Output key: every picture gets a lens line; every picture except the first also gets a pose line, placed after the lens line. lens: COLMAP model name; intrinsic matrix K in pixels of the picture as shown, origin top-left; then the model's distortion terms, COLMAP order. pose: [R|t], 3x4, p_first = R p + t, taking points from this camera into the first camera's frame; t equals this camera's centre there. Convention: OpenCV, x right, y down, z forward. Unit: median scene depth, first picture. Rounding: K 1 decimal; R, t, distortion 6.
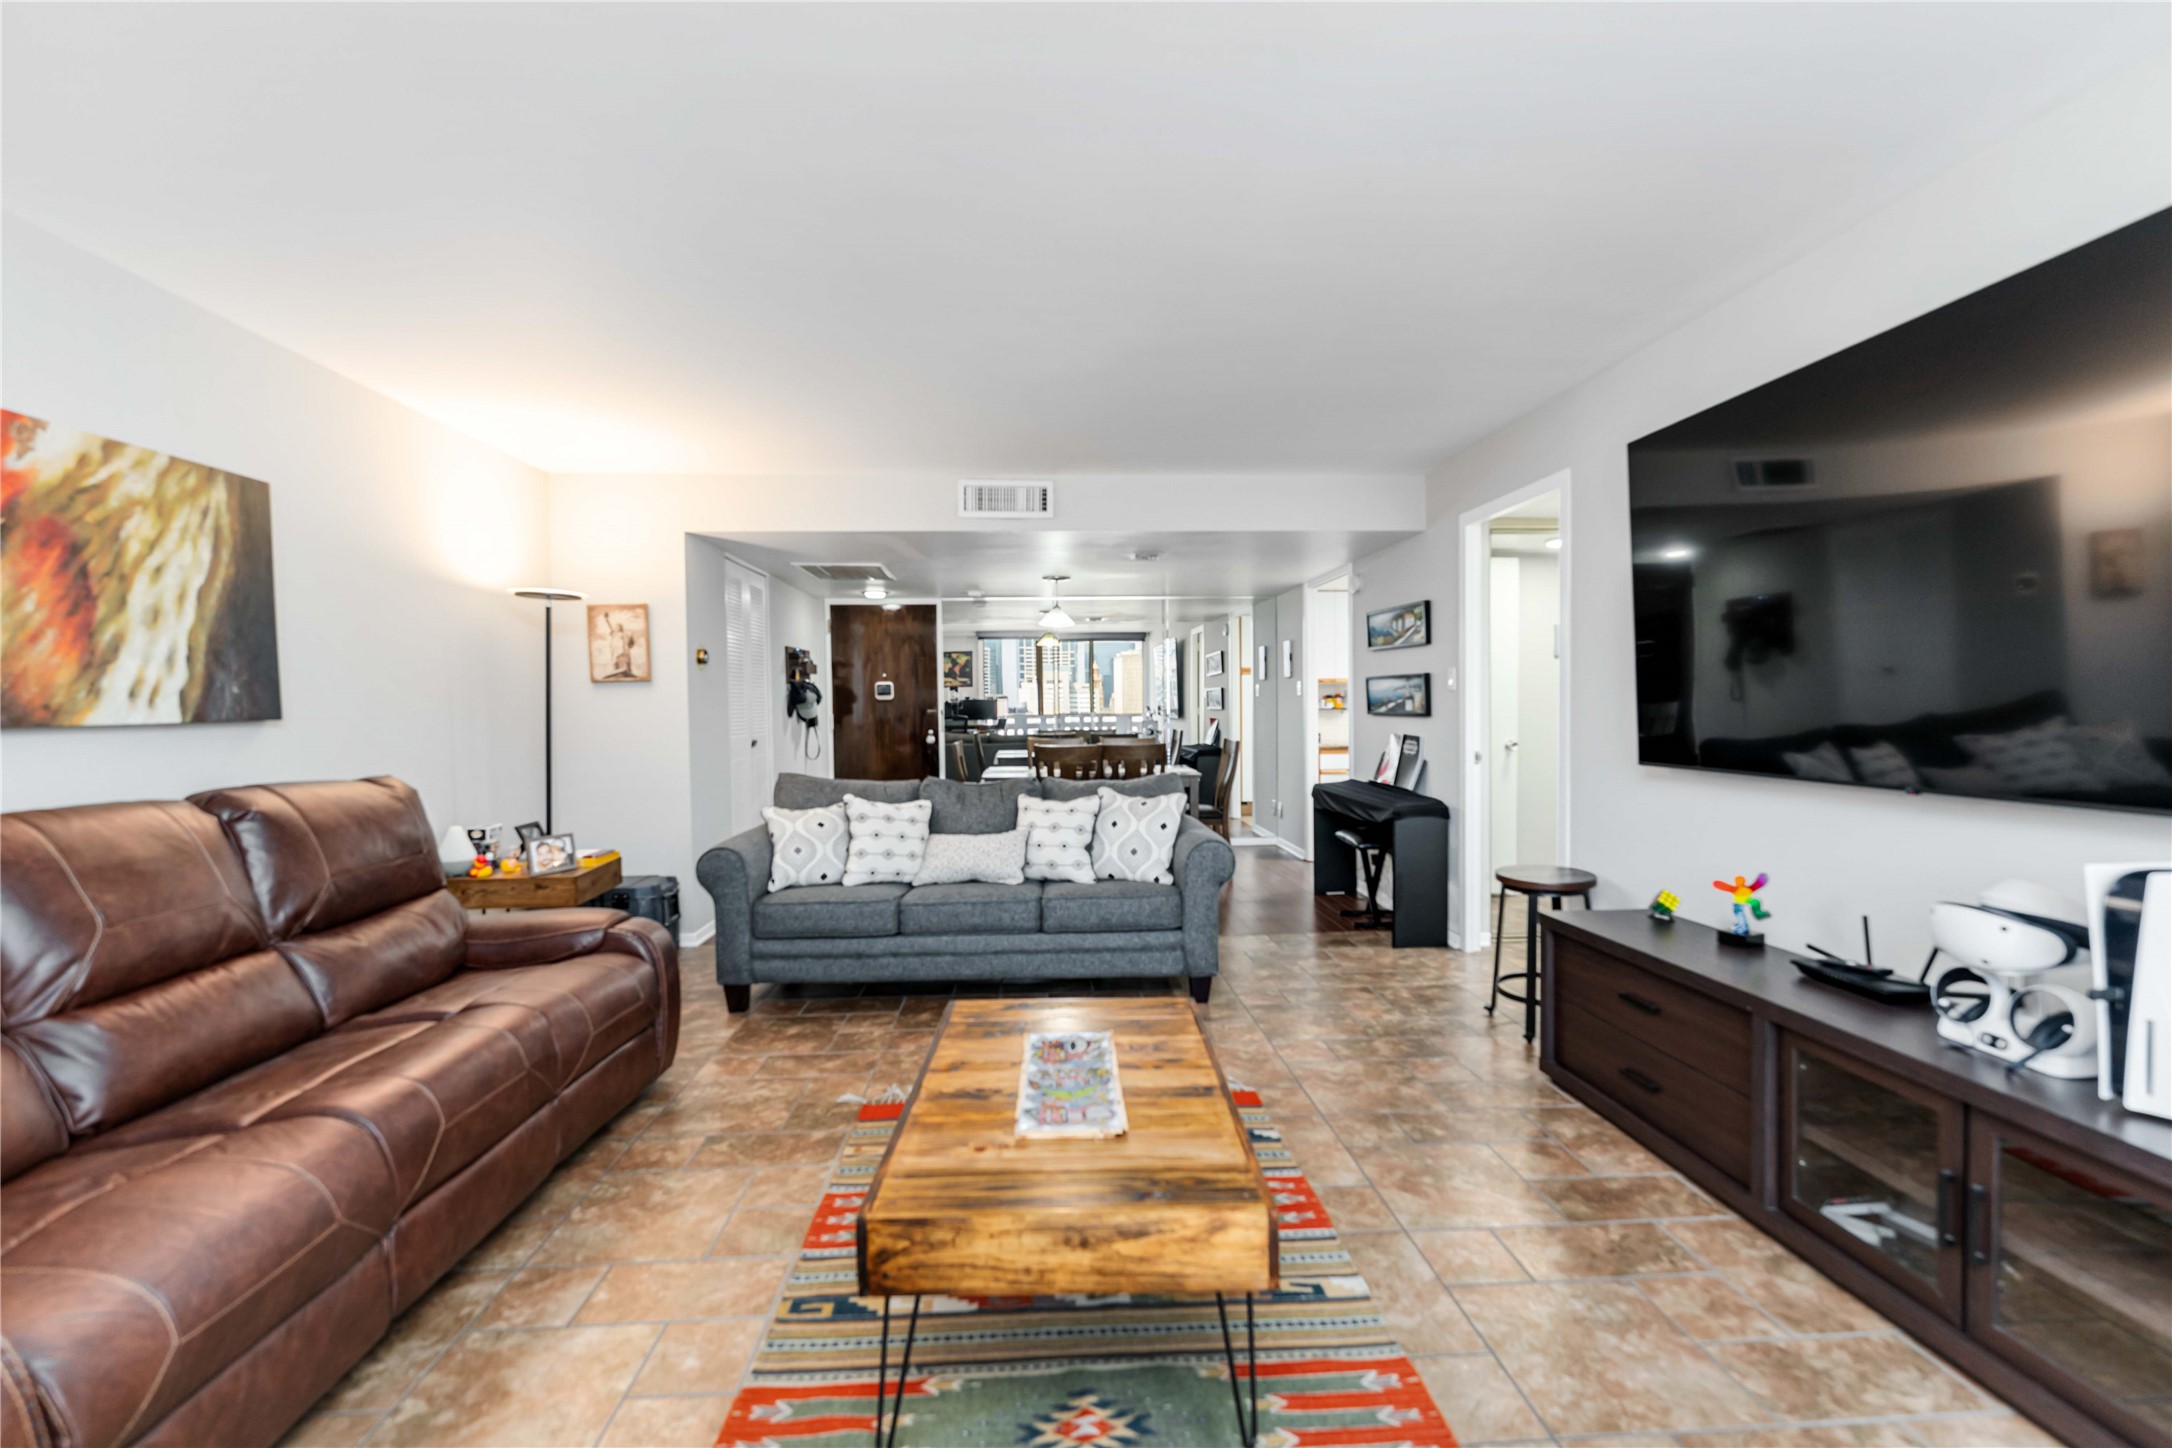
lens RADIAL K [[890.4, 0, 1082.0], [0, 890.4, 721.8], [0, 0, 1]] dist [0.000389, 0.000217]
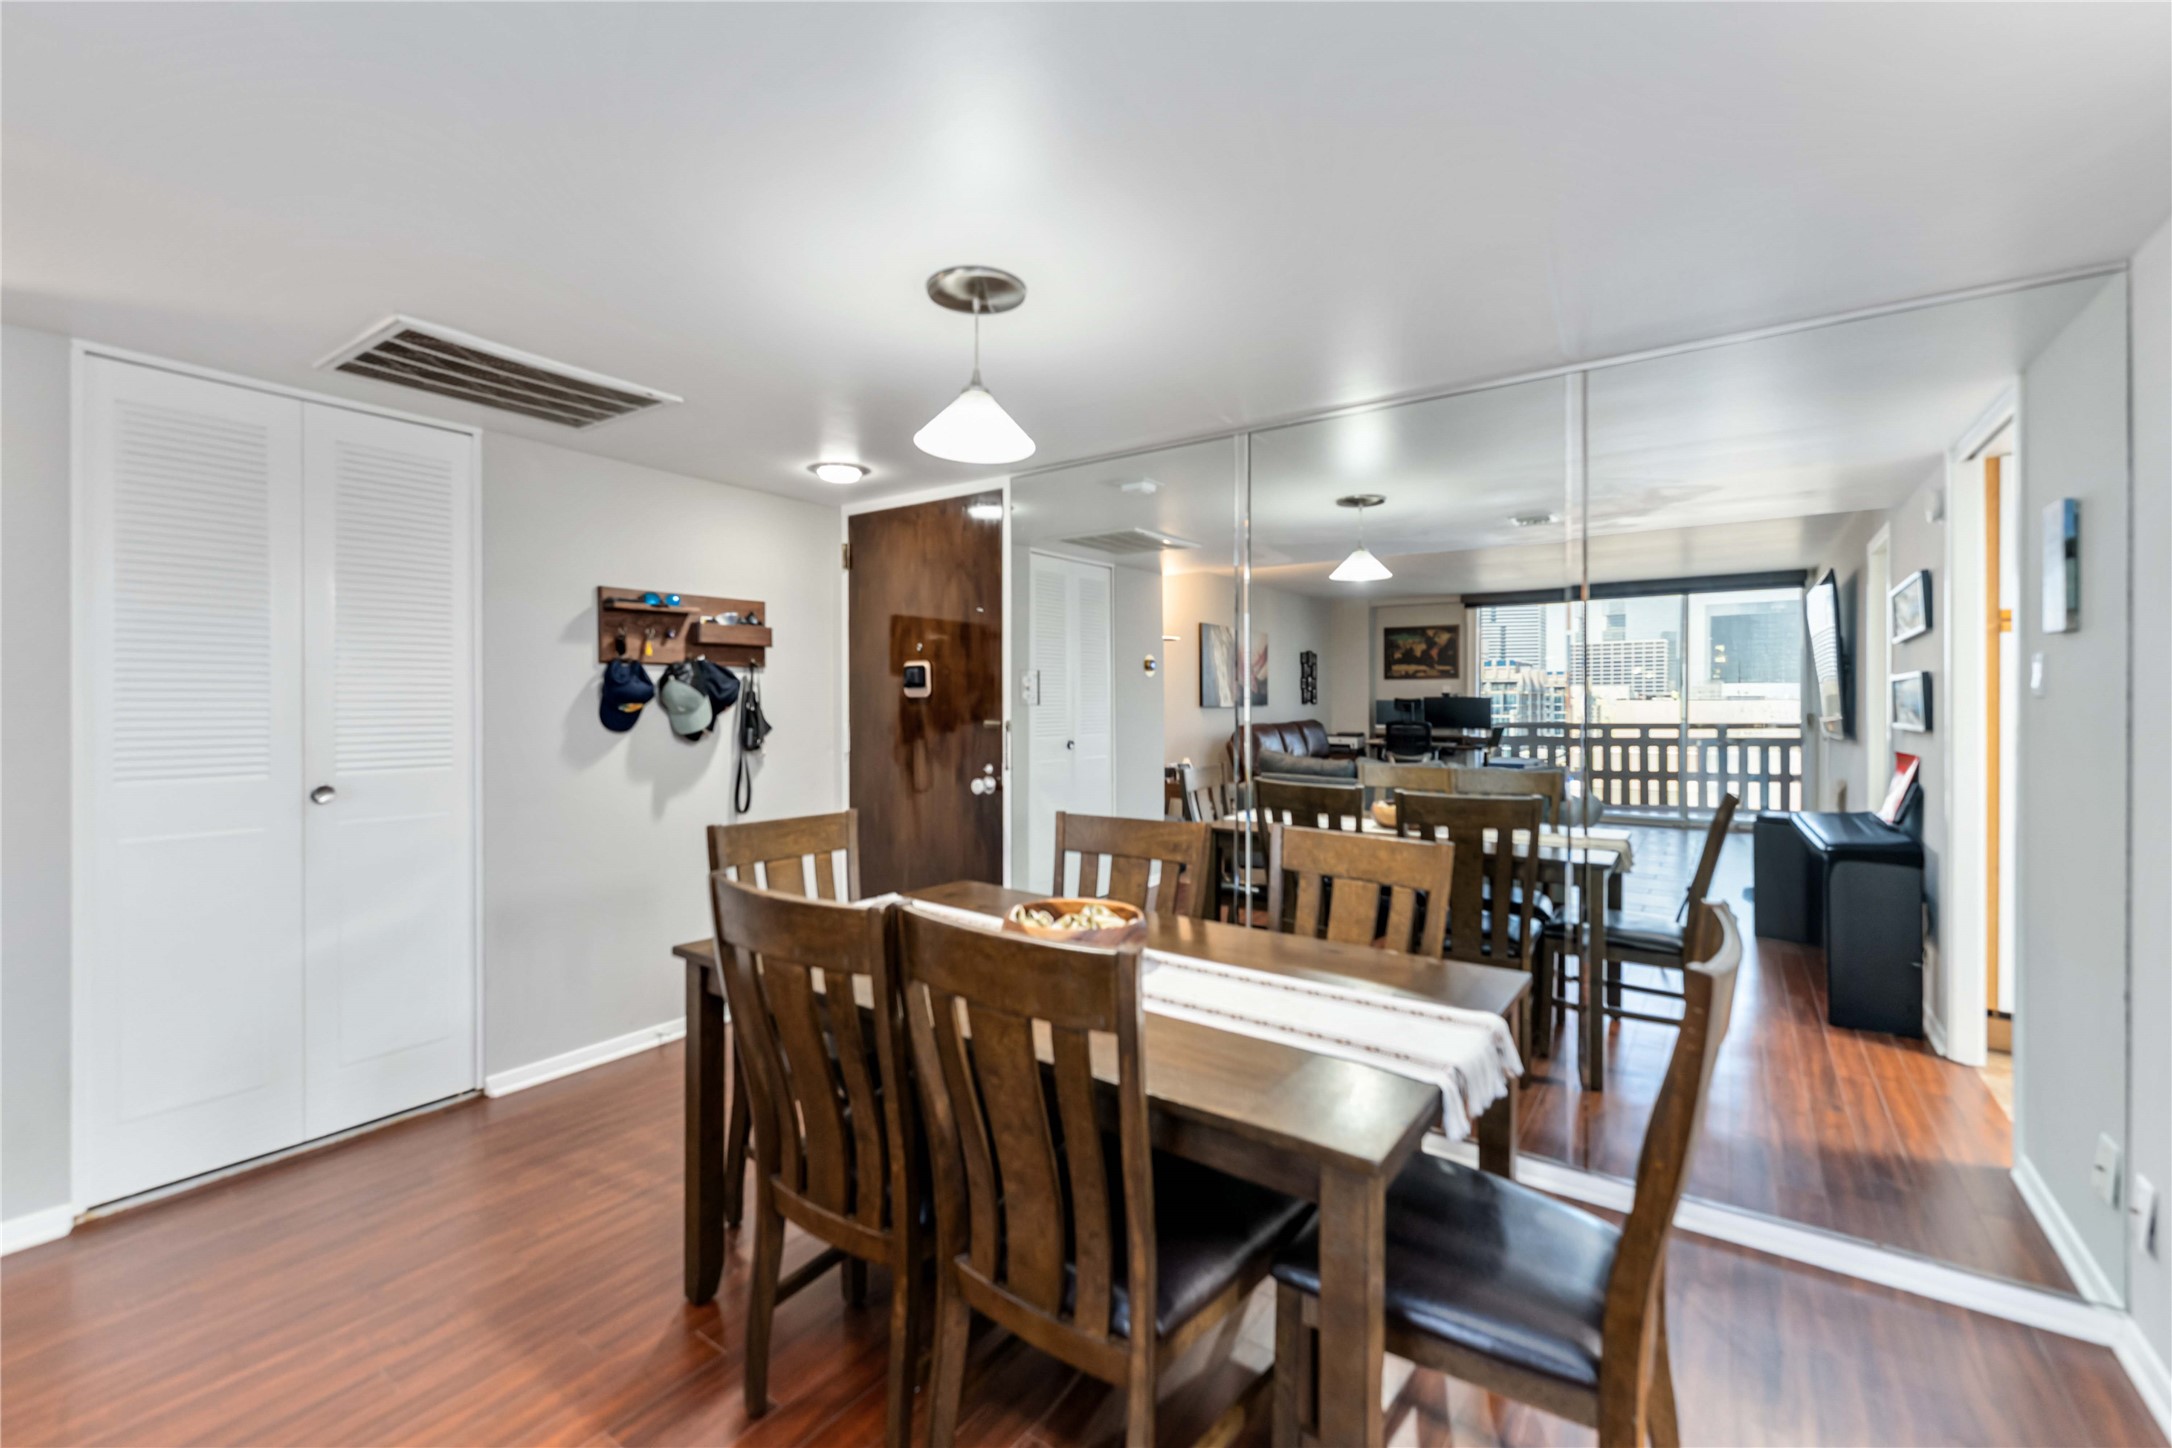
lens RADIAL K [[890.4, 0, 1084.9], [0, 890.4, 718.4], [0, 0, 1]] dist [0.000389, 0.000217]
pose [[0.786492, 0.027589, -0.616984, 0.151708], [-0.026691, 0.999587, 0.010674, -0.020854], [0.617023, 0.008073, 0.786903, 0.676203]]
